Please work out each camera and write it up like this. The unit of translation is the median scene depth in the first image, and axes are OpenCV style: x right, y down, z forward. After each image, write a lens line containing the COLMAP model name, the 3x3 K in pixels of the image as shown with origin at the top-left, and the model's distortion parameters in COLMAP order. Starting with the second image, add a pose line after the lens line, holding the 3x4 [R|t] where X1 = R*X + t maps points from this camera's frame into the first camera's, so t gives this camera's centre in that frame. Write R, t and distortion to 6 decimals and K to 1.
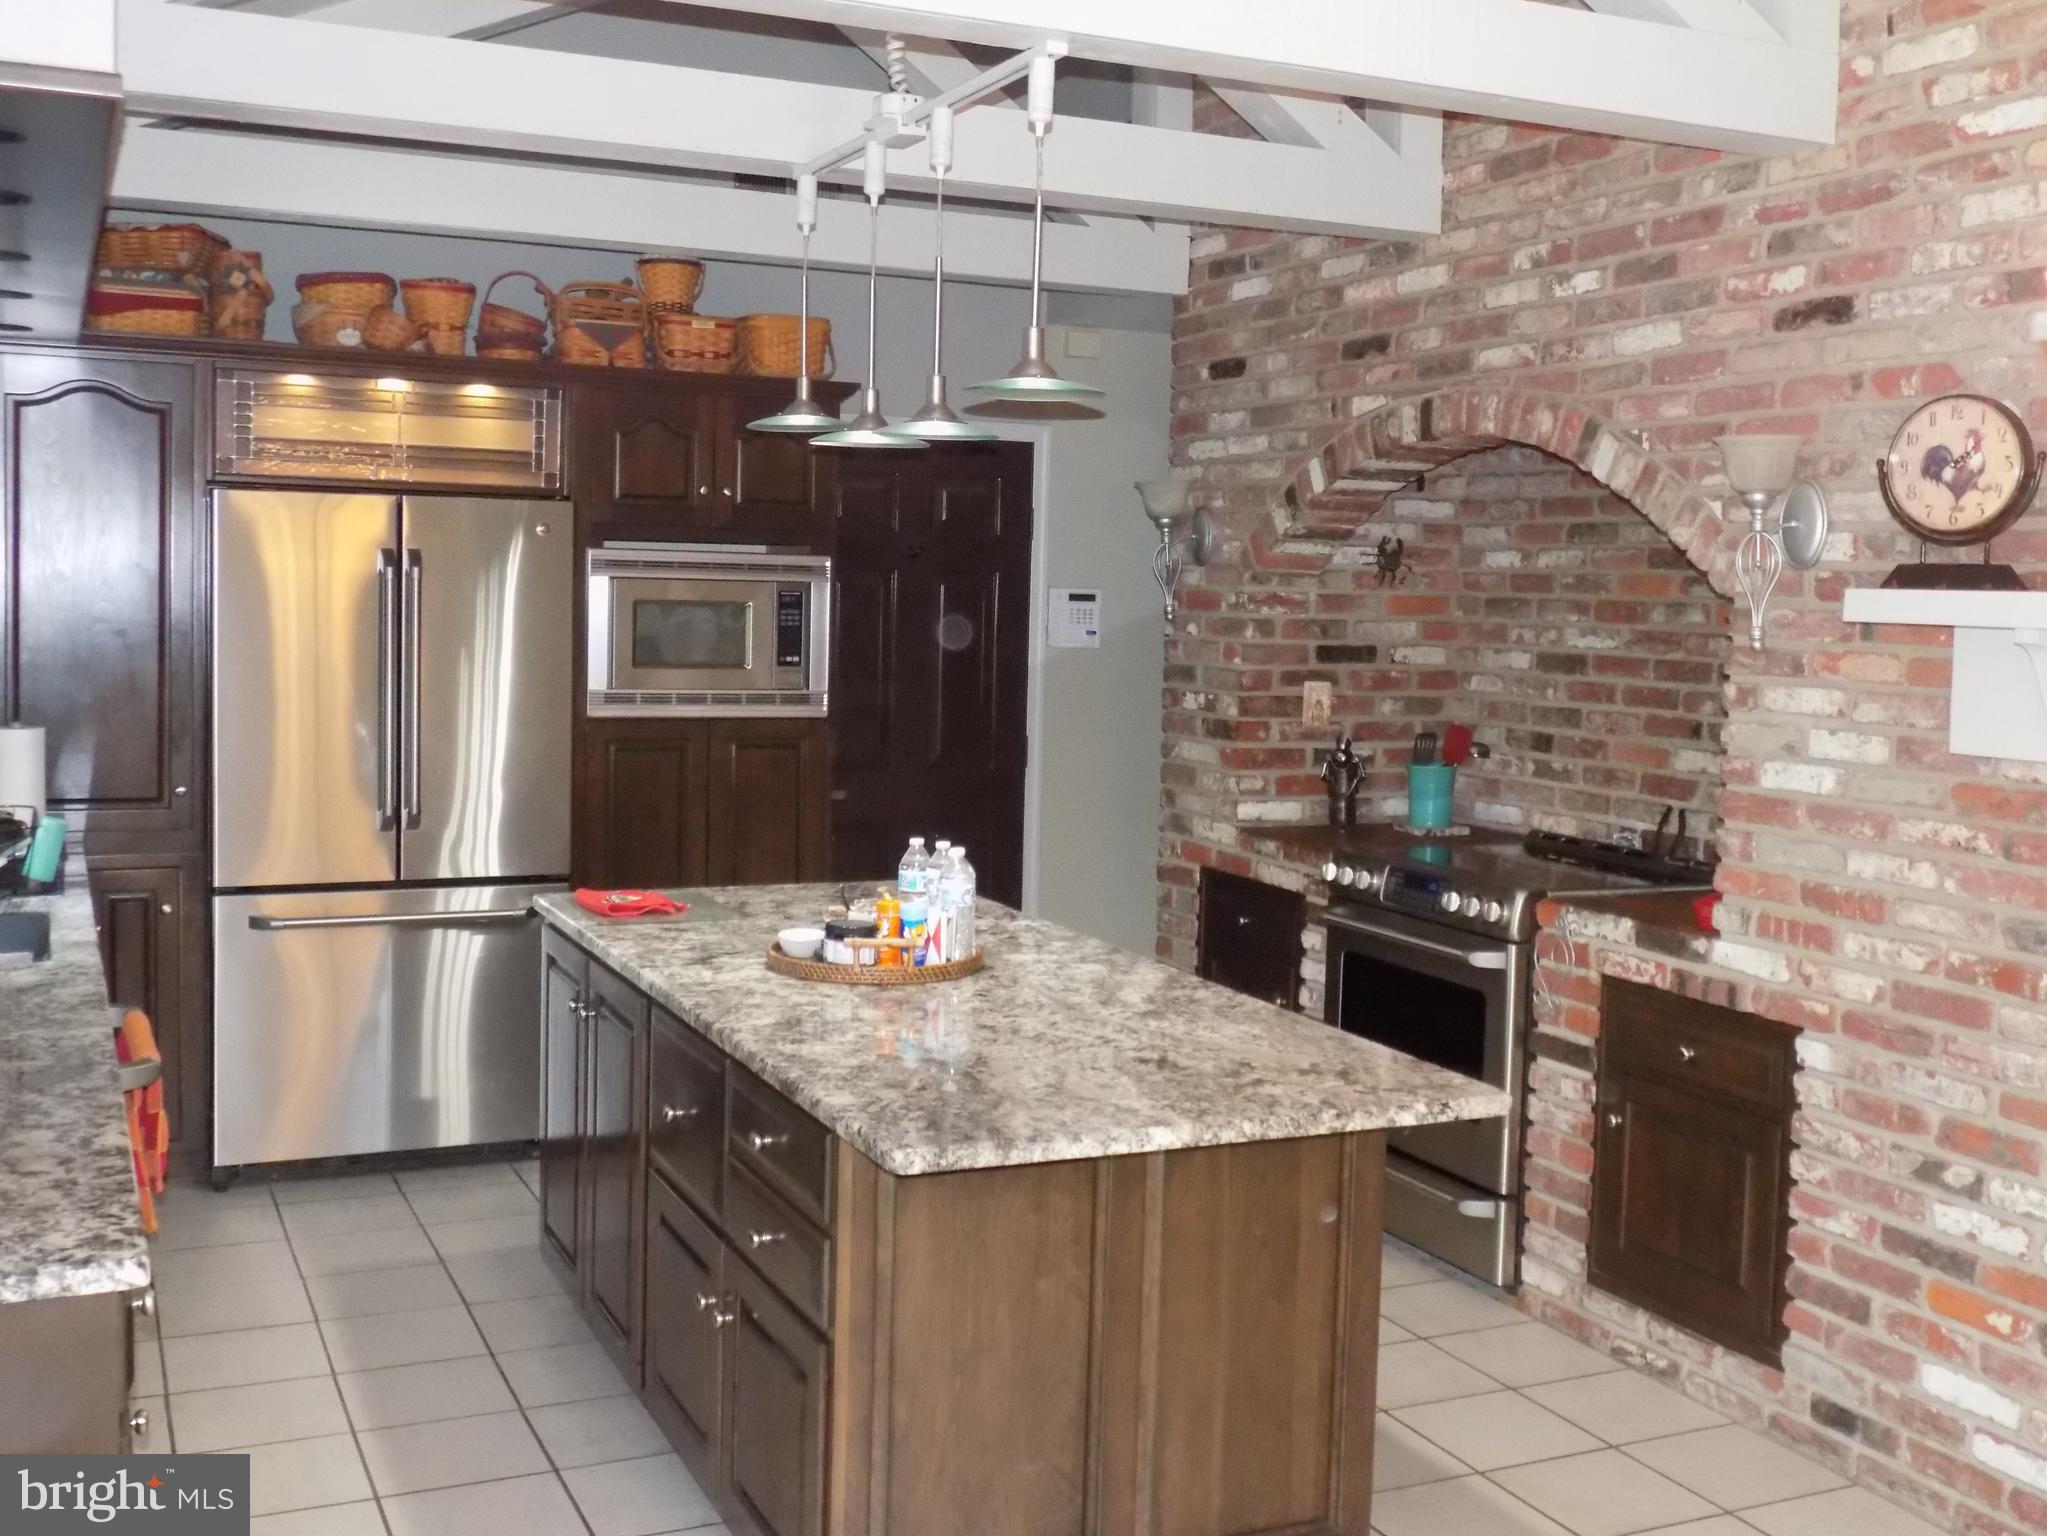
lens RADIAL K [[2111.2, 0, 1023.5], [0, 2111.2, 768.0], [0, 0, 1]] dist [-0.008136, -0.001132]
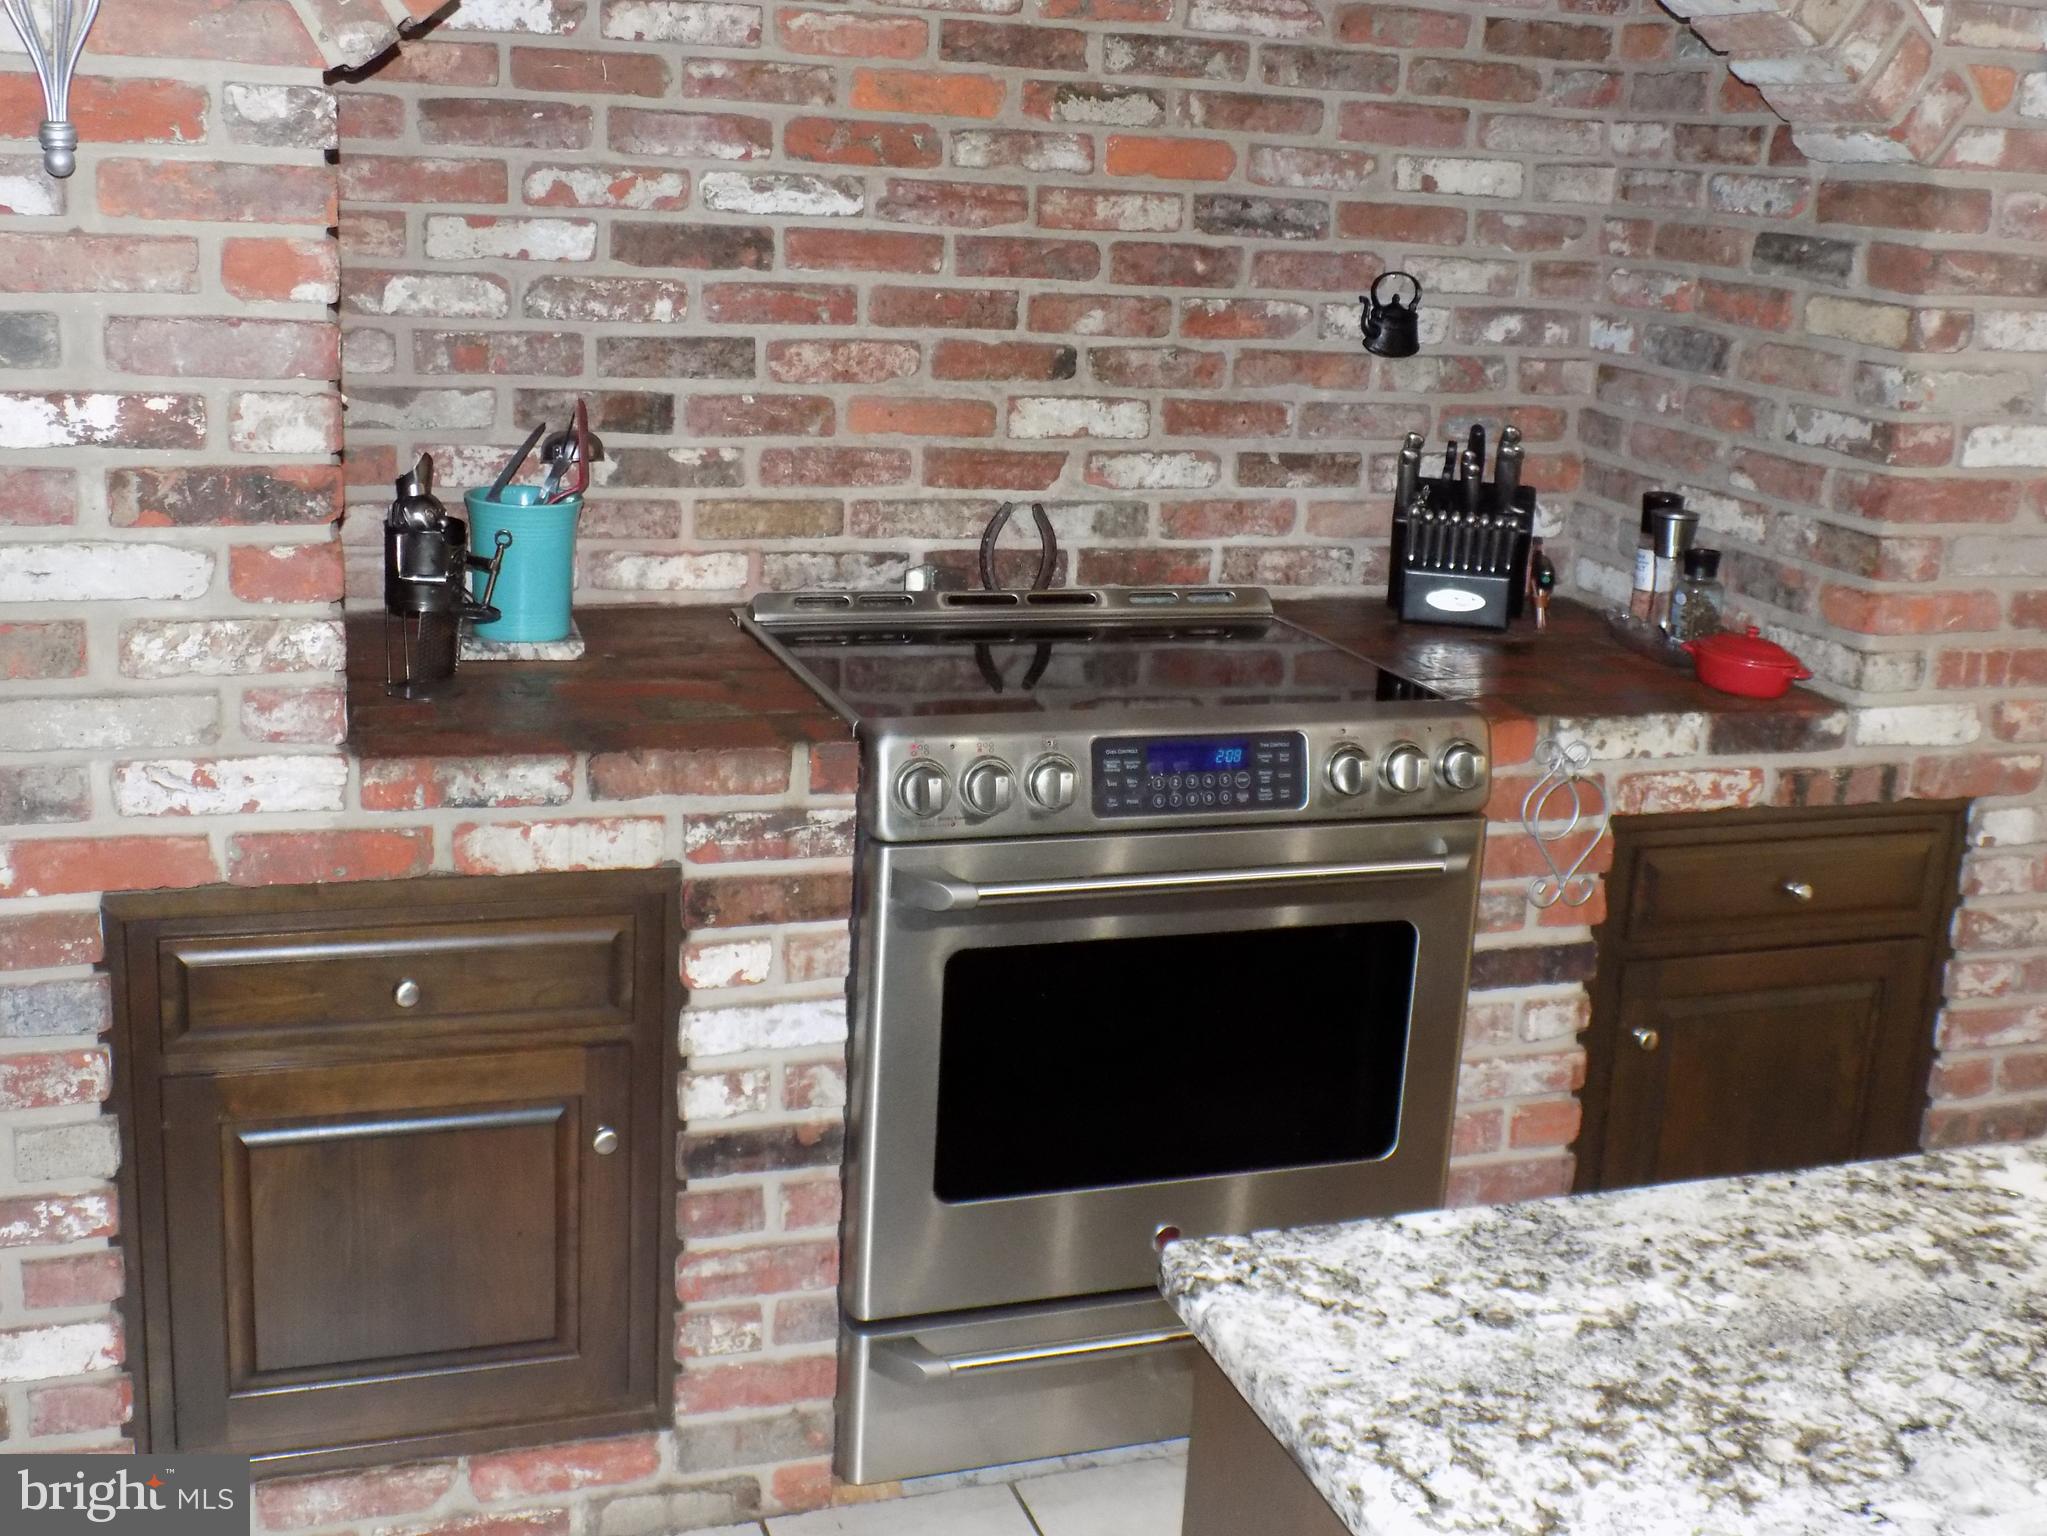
lens RADIAL K [[2283.0, 0, 1022.2], [0, 2283.0, 717.0], [0, 0, 1]] dist [-0.024608, -0.003574]
pose [[0.092570, -0.262799, 0.960400, -0.291050], [0.034849, 0.964805, 0.260646, -0.084857], [-0.995096, 0.009341, 0.098471, 0.936549]]
